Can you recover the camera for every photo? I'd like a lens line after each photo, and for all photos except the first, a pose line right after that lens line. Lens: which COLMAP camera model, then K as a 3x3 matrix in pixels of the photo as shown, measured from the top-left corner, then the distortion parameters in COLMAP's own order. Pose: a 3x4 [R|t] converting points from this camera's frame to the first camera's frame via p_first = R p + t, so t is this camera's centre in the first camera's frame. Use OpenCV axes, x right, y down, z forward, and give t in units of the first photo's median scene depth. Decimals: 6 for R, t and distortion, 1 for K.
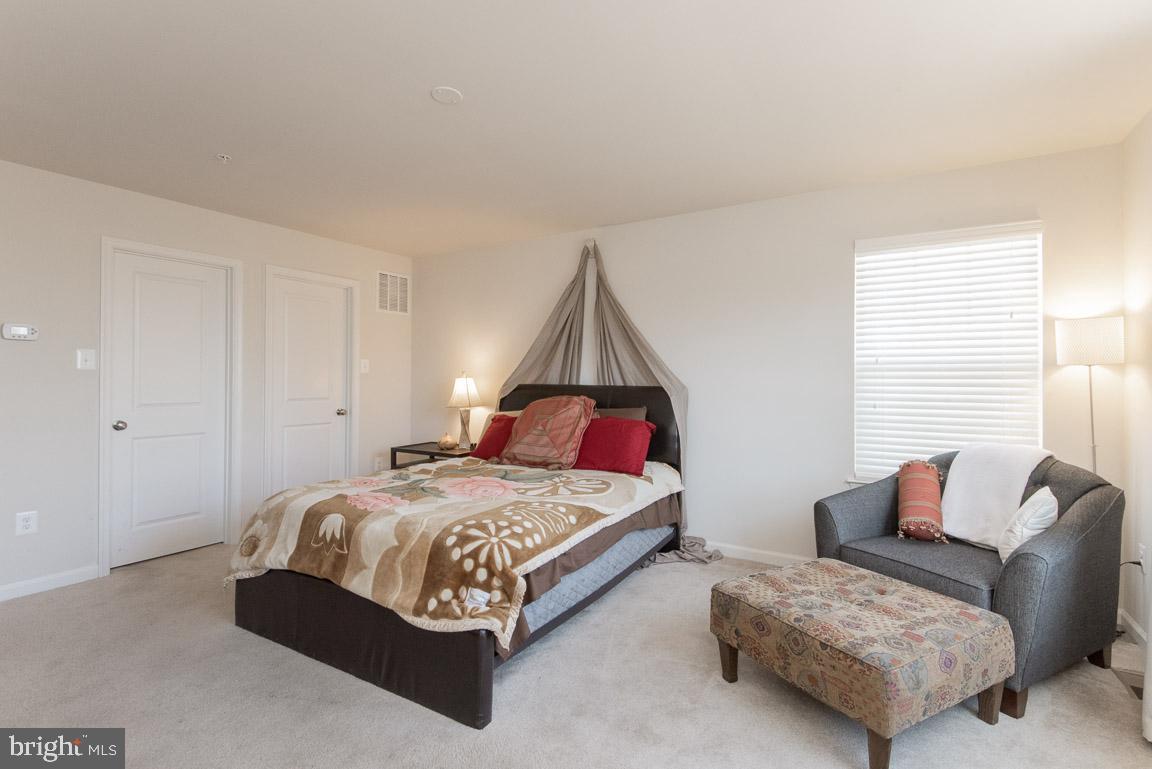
lens RADIAL K [[541.6, 0, 579.1], [0, 541.6, 373.8], [0, 0, 1]] dist [0.012644, 0.000440]
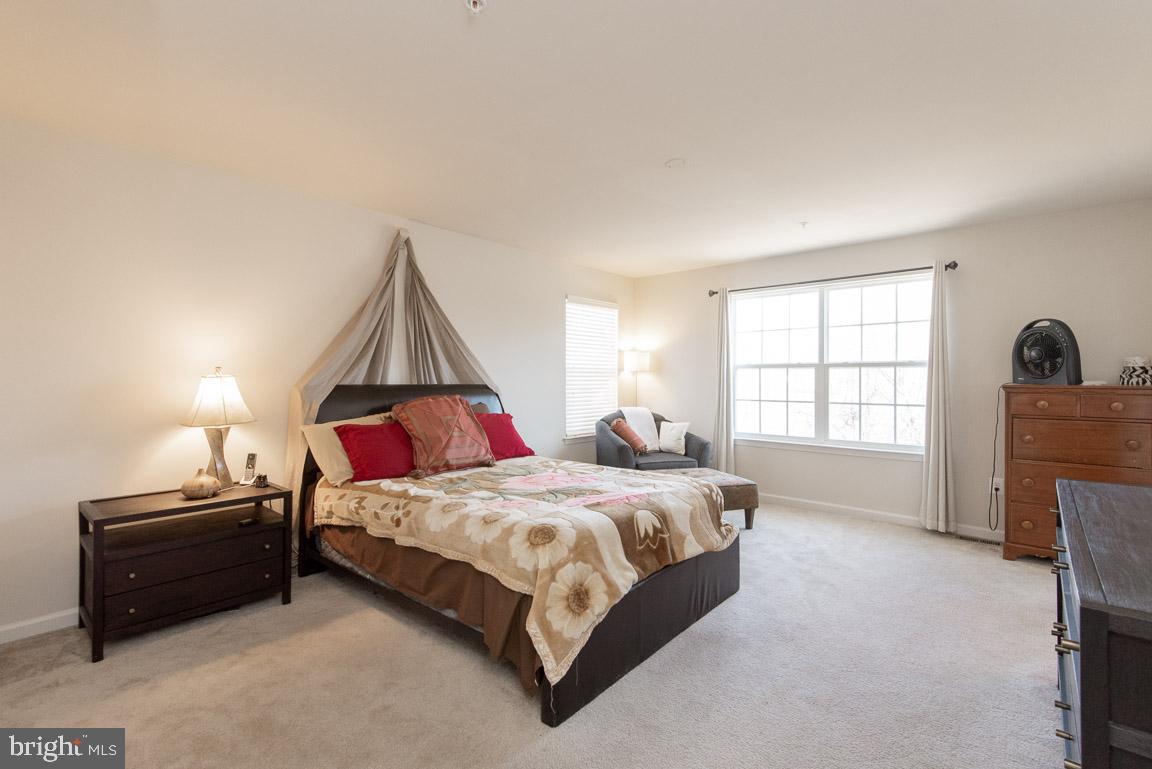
lens RADIAL K [[517.3, 0, 581.1], [0, 517.3, 384.3], [0, 0, 1]] dist [0.026924, -0.001363]
pose [[0.156505, -0.015248, 0.987559, -1.027520], [-0.005115, 0.999855, 0.016248, 0.005062], [-0.987664, -0.007594, 0.156404, 0.697730]]
